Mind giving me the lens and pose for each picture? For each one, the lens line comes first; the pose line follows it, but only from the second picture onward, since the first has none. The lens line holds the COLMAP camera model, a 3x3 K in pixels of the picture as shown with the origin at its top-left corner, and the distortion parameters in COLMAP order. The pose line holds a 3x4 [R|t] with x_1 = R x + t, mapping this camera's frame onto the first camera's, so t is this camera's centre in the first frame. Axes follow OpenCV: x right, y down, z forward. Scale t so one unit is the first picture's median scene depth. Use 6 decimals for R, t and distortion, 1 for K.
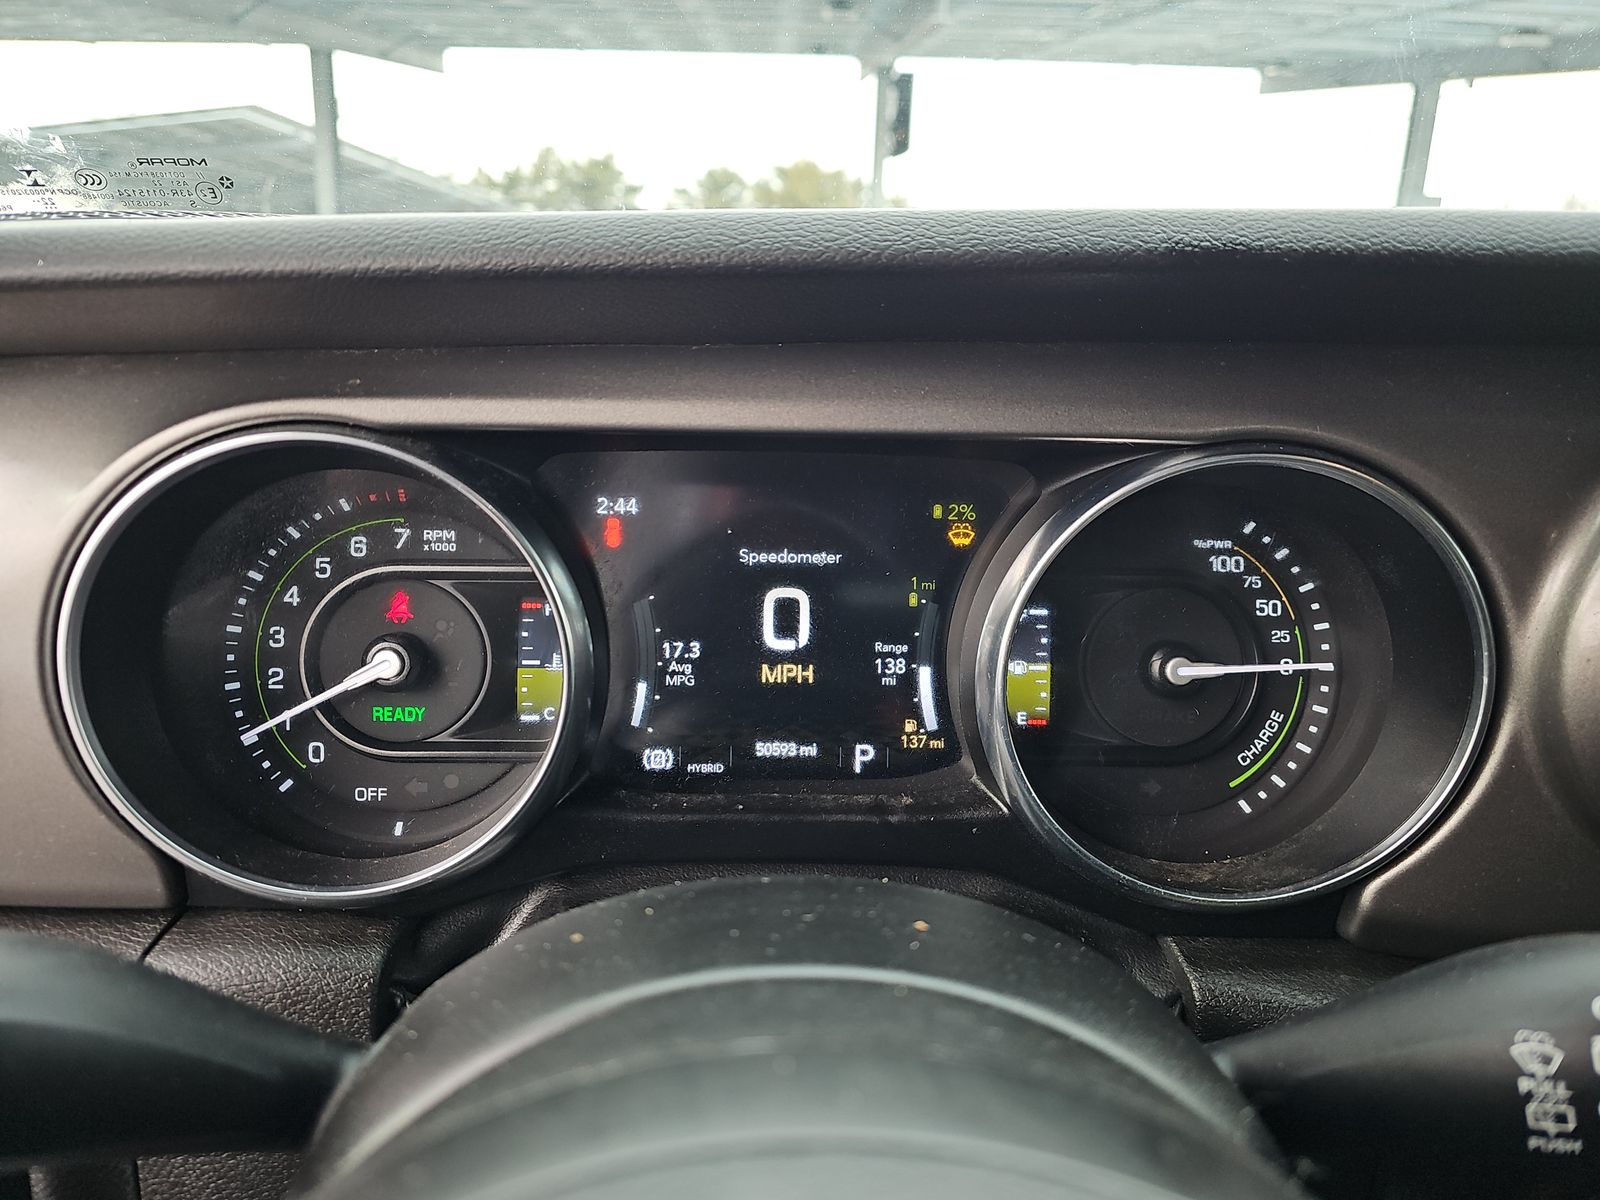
lens RADIAL K [[1062.9, 0, 800.0], [0, 1062.9, 600.0], [0, 0, 1]] dist [0.066516, -0.065057]
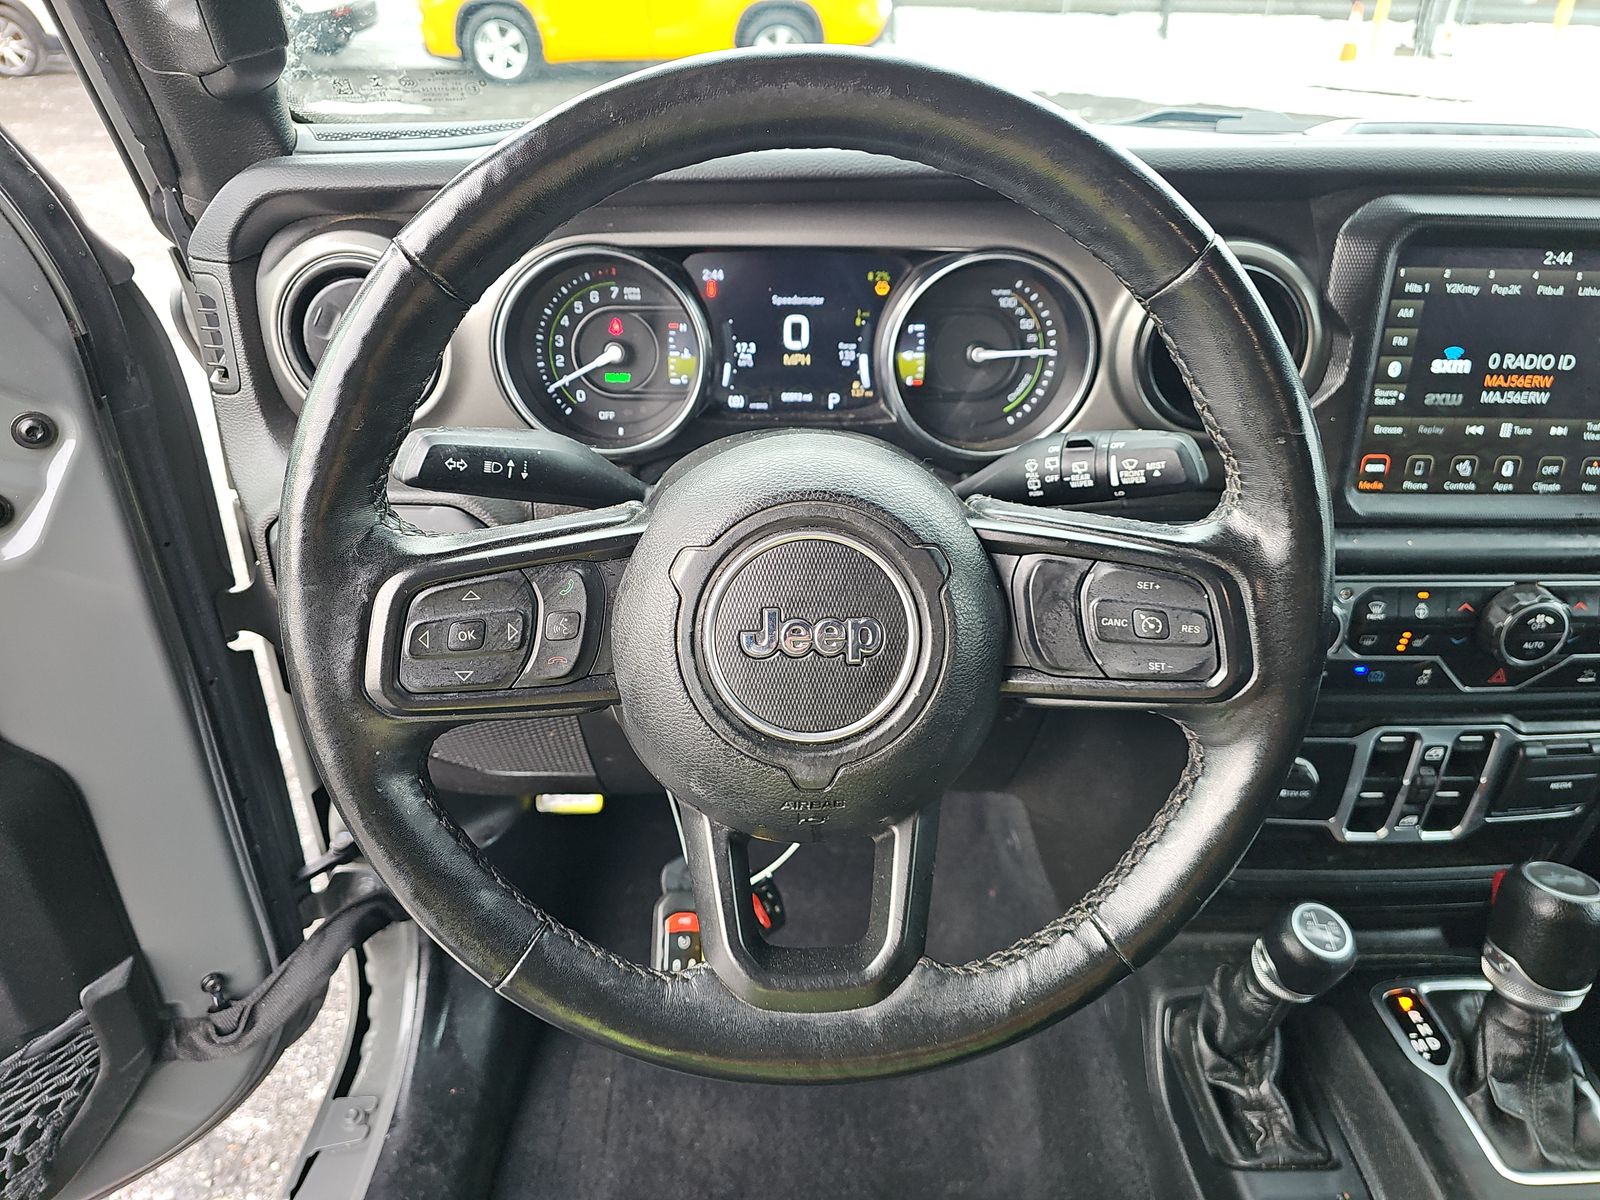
lens RADIAL K [[1062.9, 0, 800.0], [0, 1062.9, 600.0], [0, 0, 1]] dist [0.066516, -0.065057]
pose [[0.999974, -0.005457, -0.004801, 0.001428], [0.006484, 0.968252, 0.249891, 0.004210], [0.003285, -0.249915, 0.968262, -1.154554]]
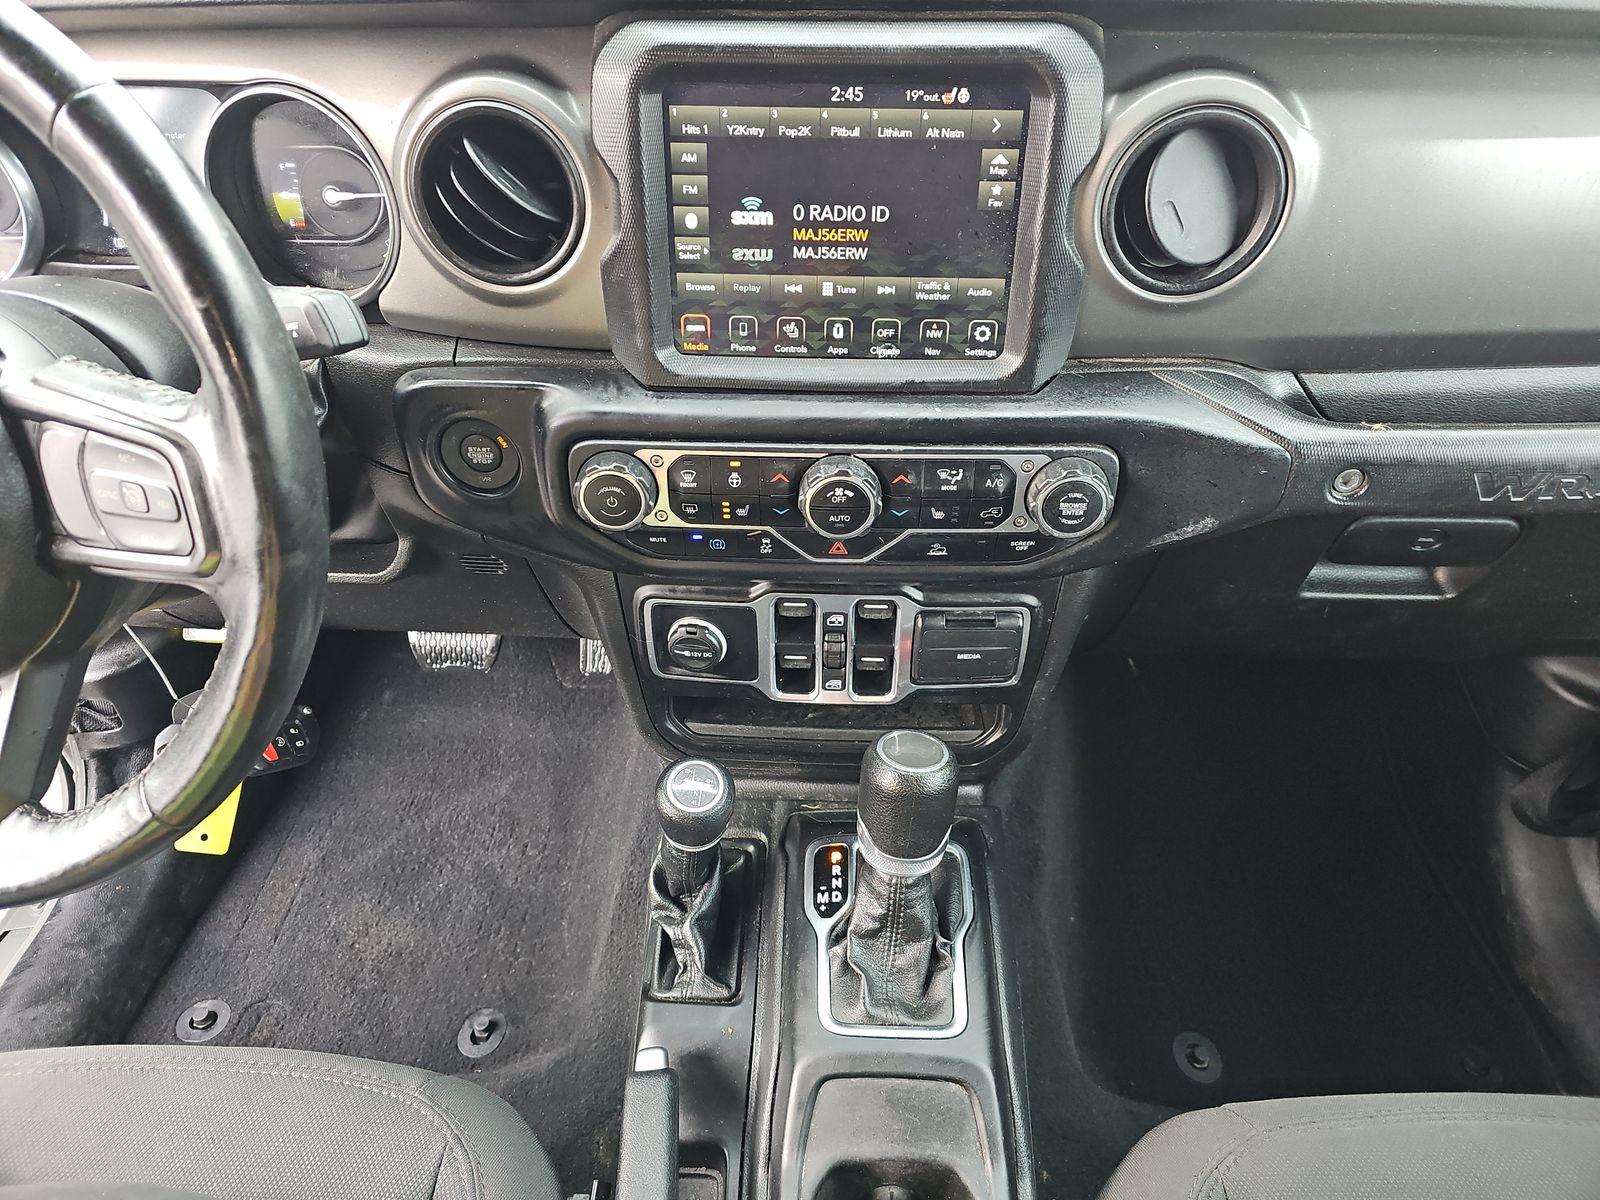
lens RADIAL K [[1062.9, 0, 800.0], [0, 1062.9, 600.0], [0, 0, 1]] dist [0.066516, -0.065057]
pose [[0.995810, 0.026591, -0.087494, 1.398570], [0.010894, 0.915478, 0.402221, -0.044724], [0.090794, -0.401488, 0.911353, -1.060646]]
